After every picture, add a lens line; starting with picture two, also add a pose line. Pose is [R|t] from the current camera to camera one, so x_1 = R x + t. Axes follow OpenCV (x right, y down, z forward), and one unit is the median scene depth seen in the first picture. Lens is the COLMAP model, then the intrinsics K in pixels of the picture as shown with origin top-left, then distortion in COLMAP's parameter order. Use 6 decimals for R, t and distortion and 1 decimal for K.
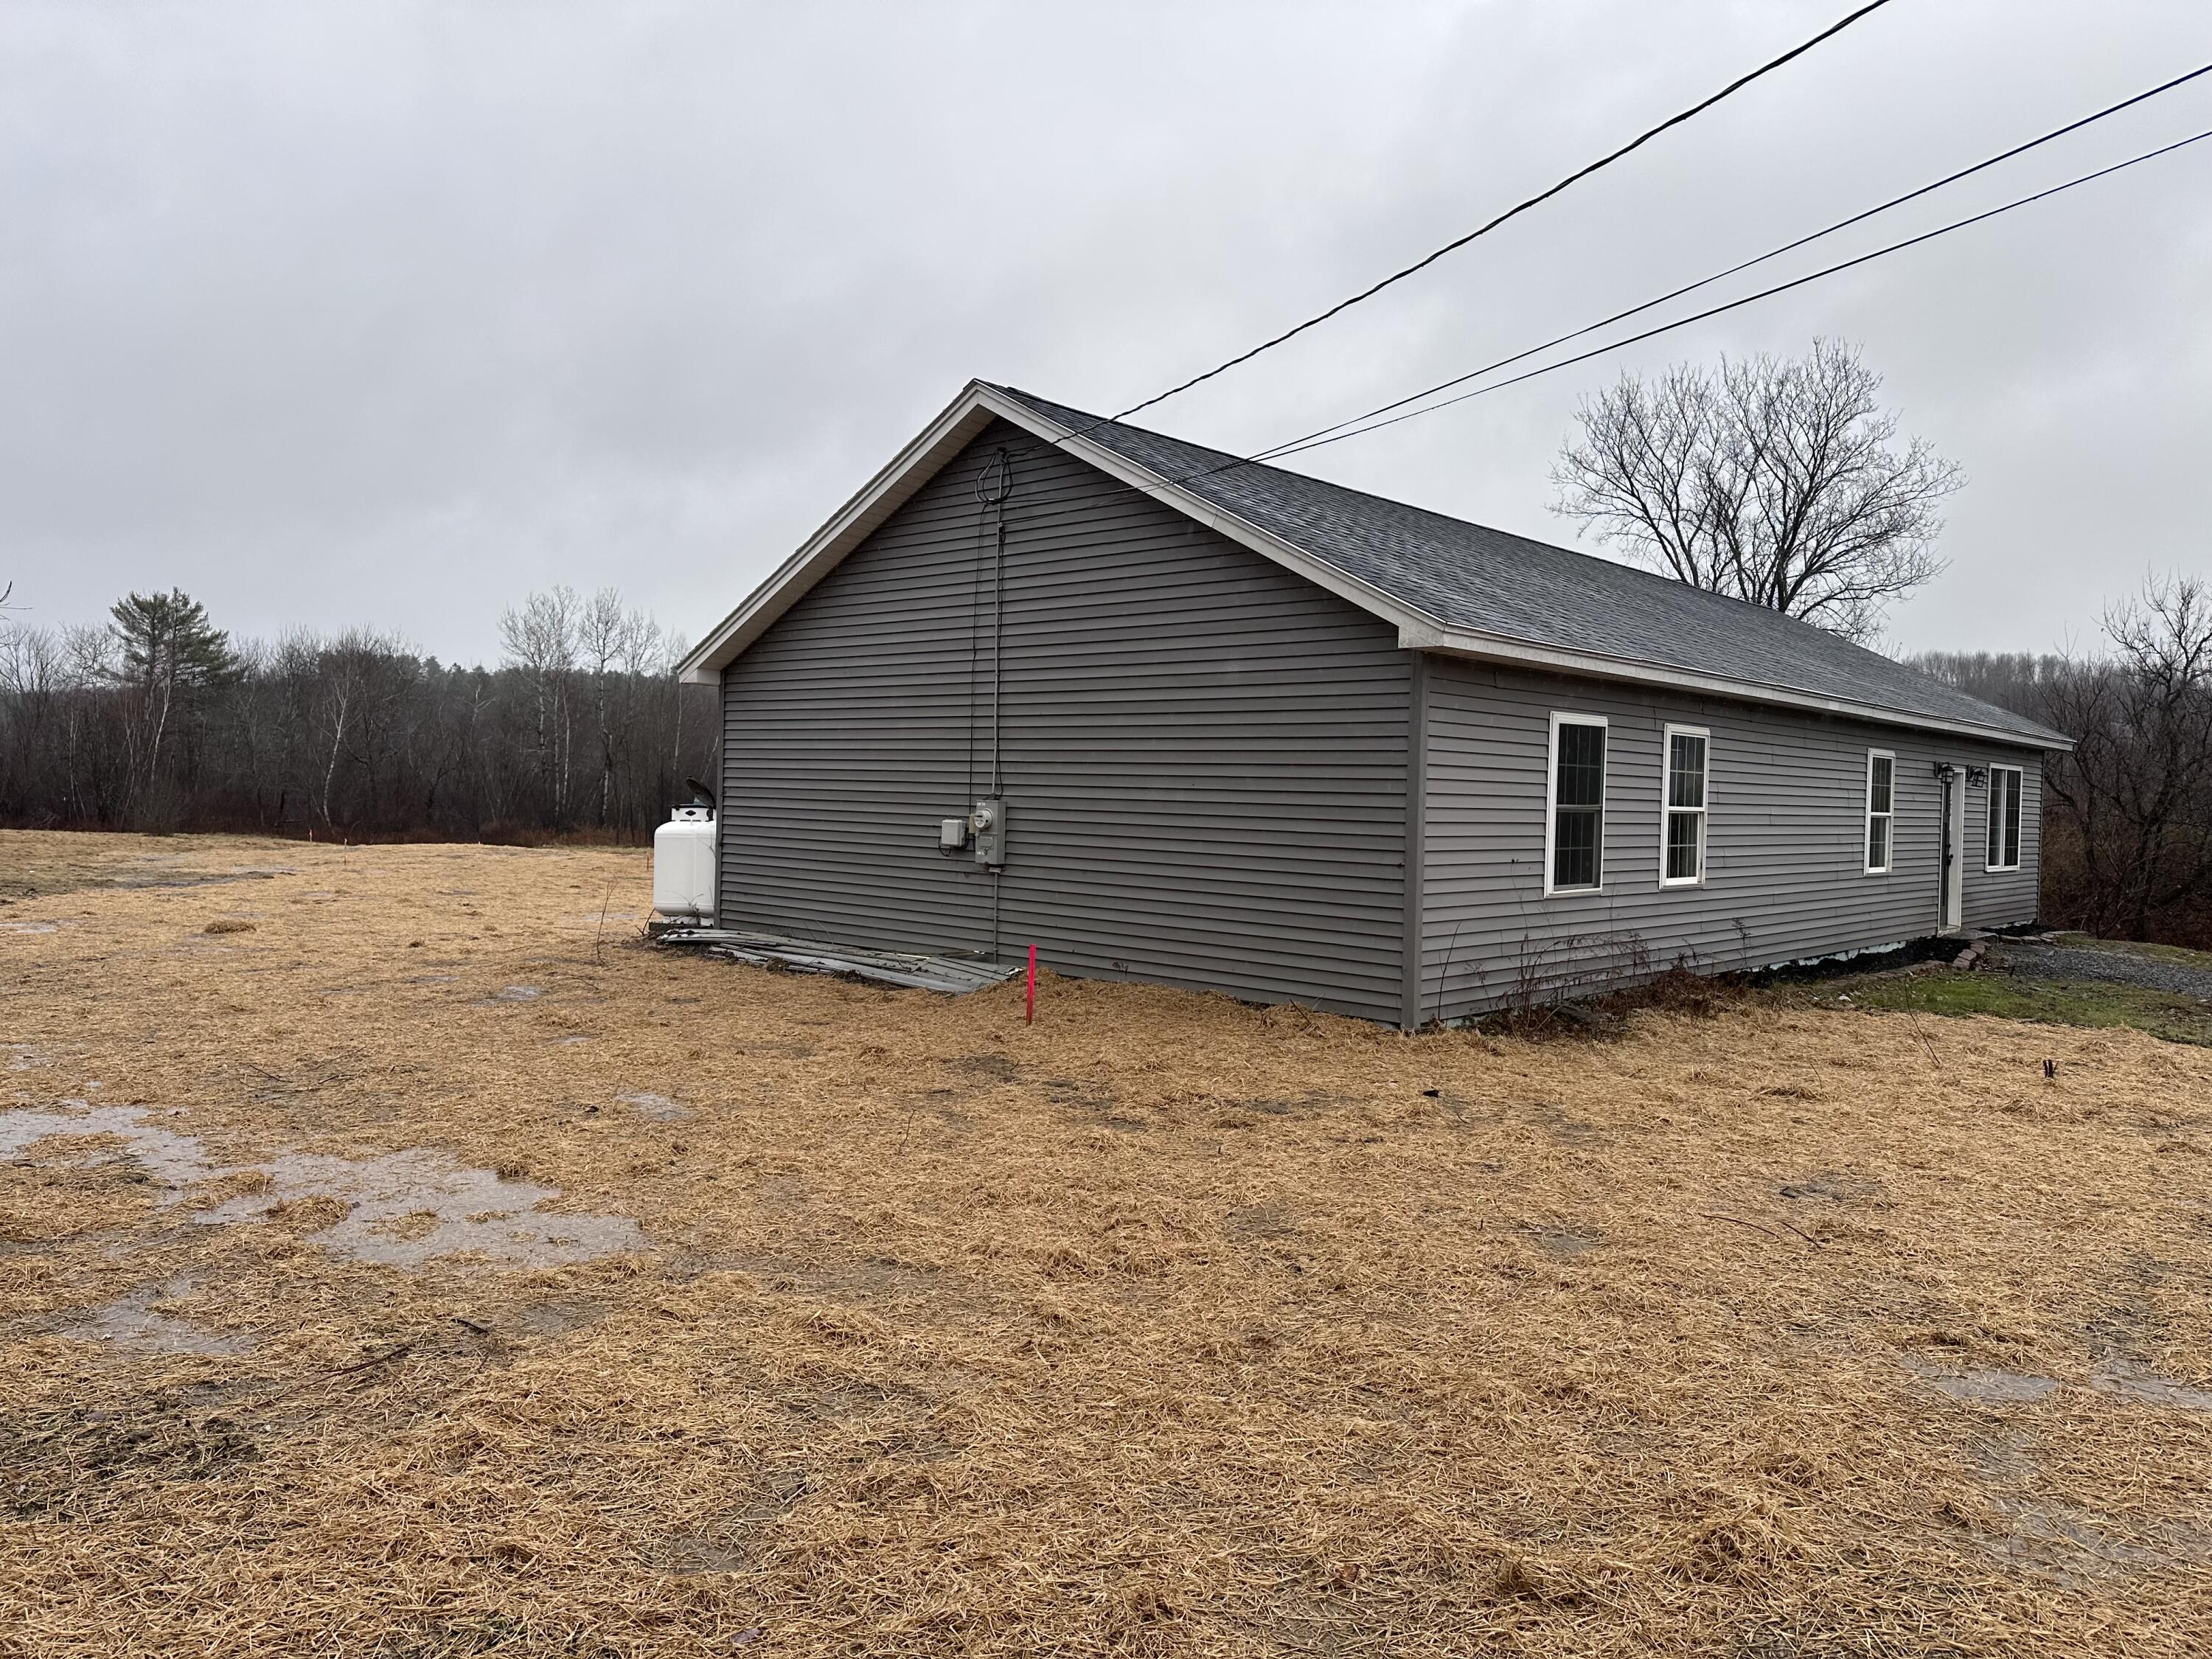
lens RADIAL K [[1551.0, 0, 1103.6], [0, 1551.0, 826.1], [0, 0, 1]] dist [0.110282, -0.001914]
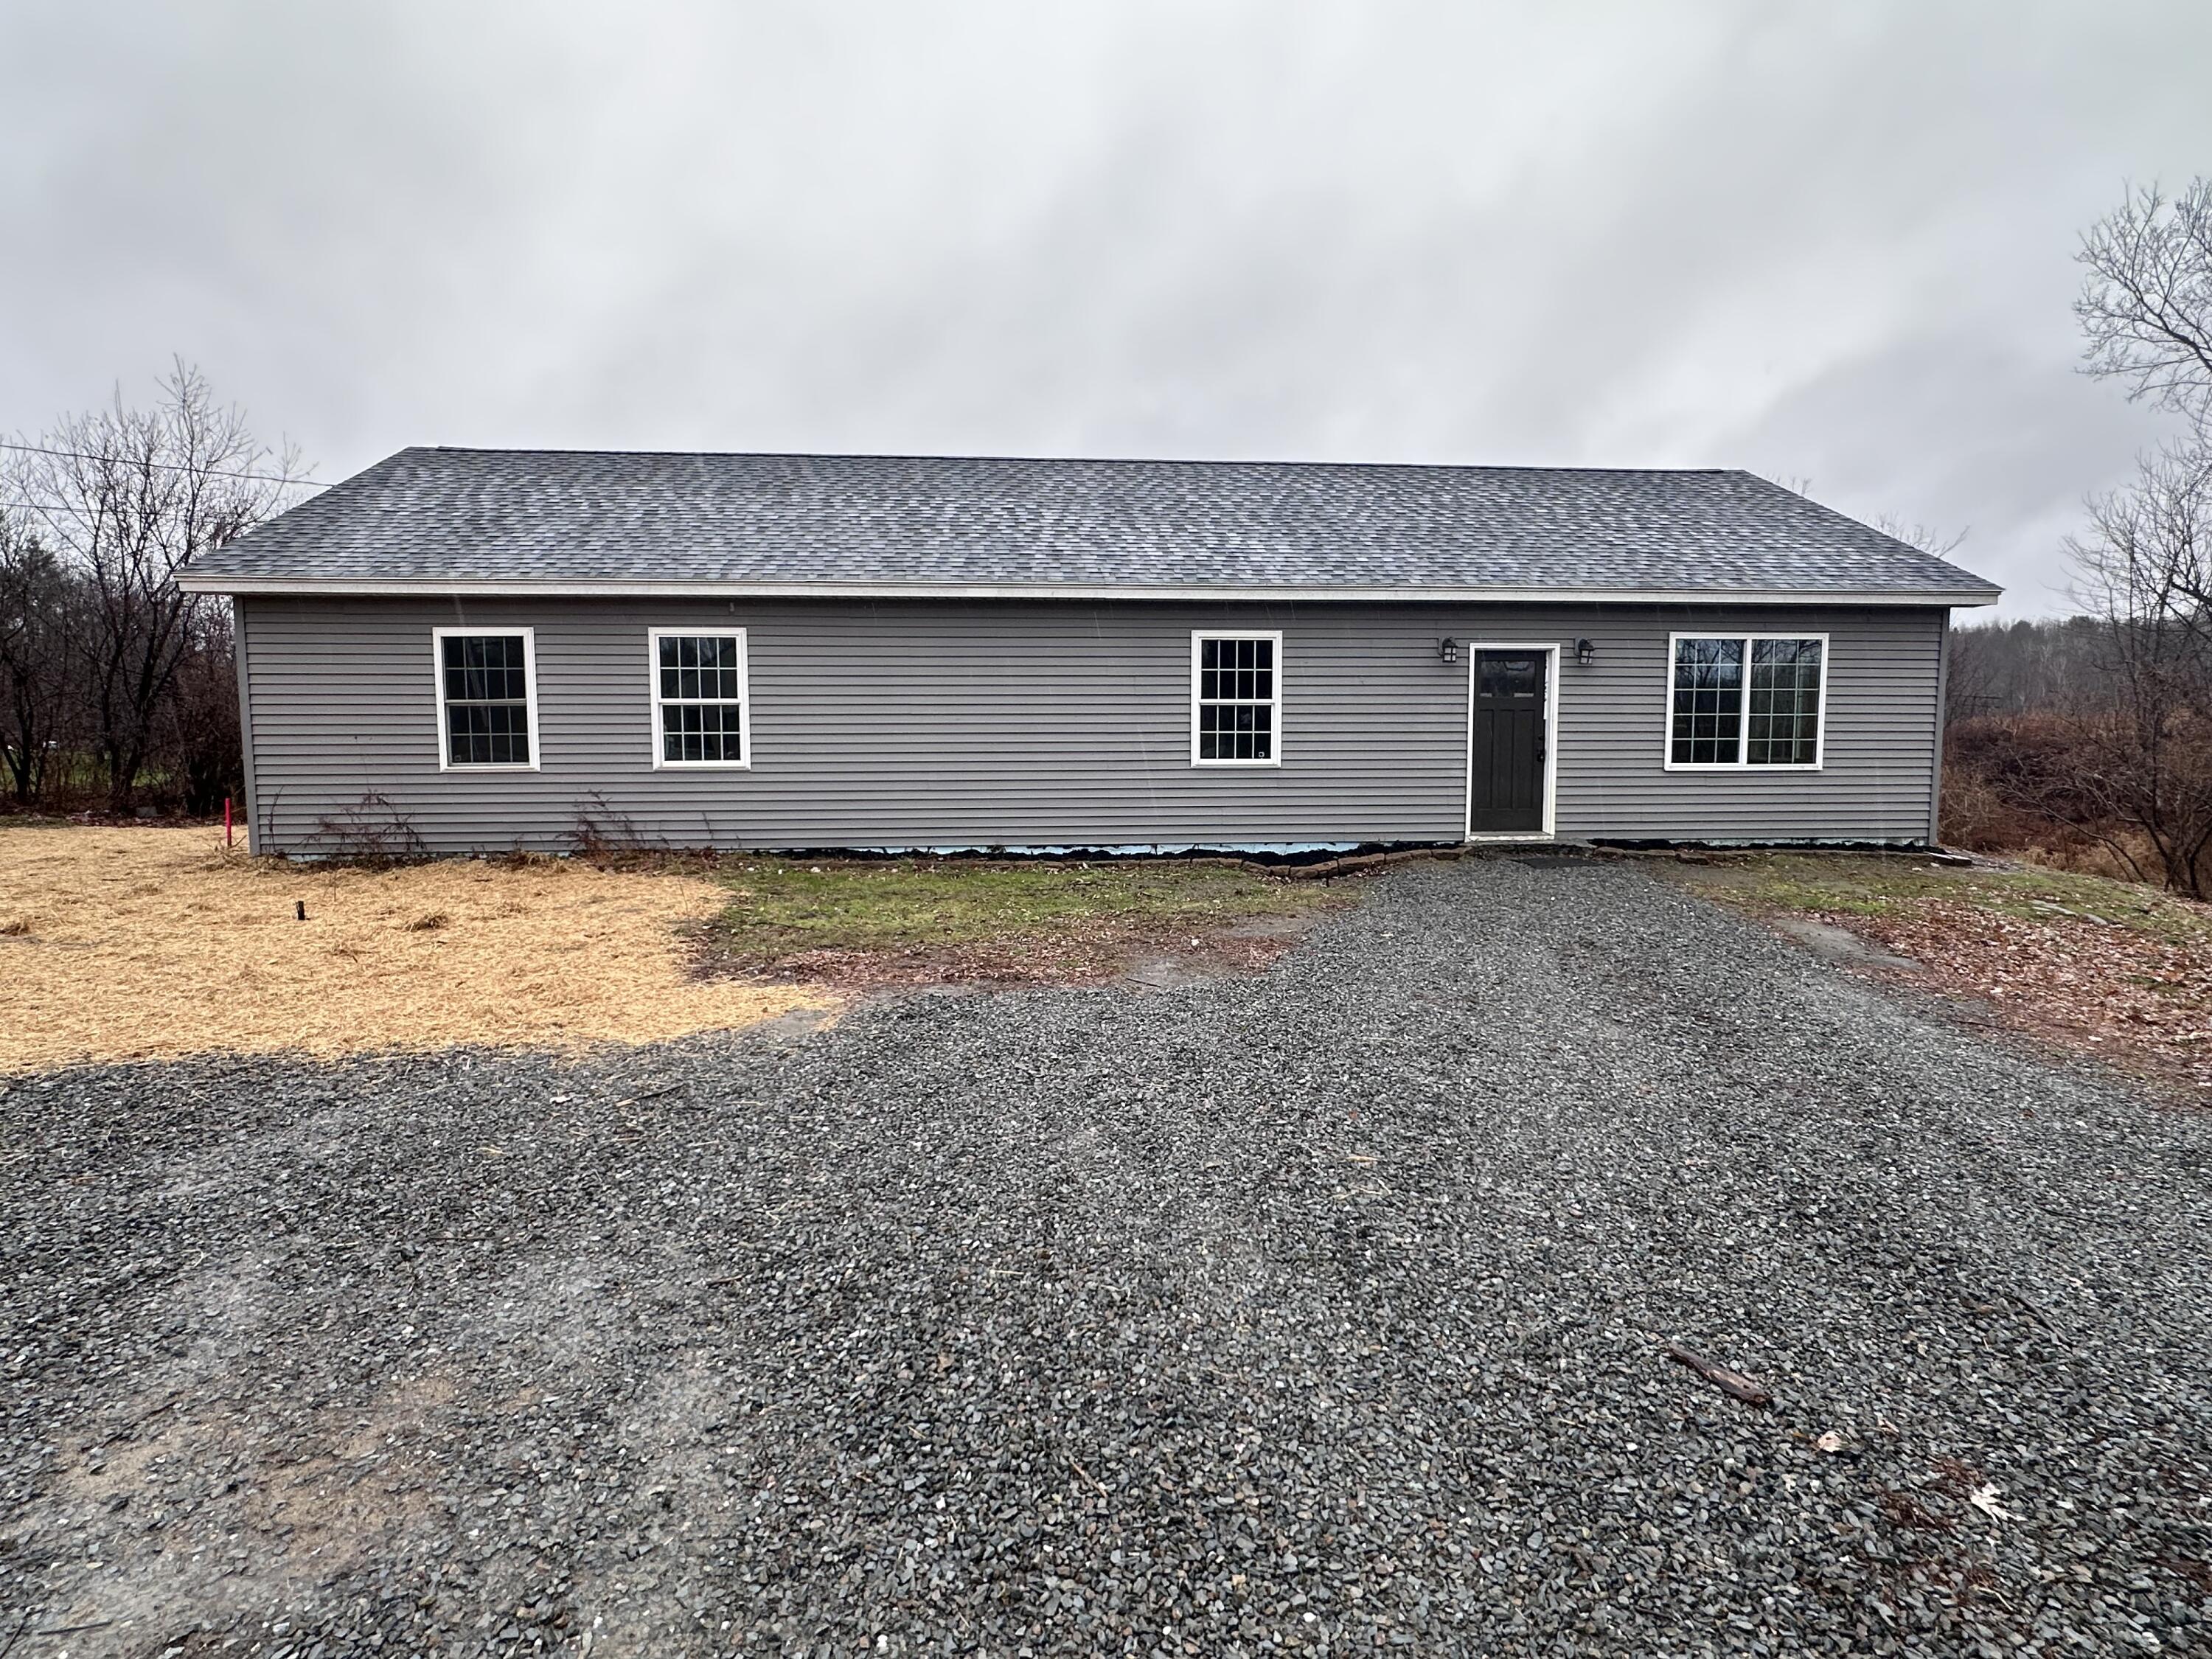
lens RADIAL K [[1139.5, 0, 1060.6], [0, 1139.5, 783.8], [0, 0, 1]] dist [0.007540, 0.000486]
pose [[0.722267, 0.023052, -0.691230, 0.887513], [0.004978, 0.999245, 0.038526, 0.014693], [0.691597, -0.031267, 0.721607, 0.455411]]
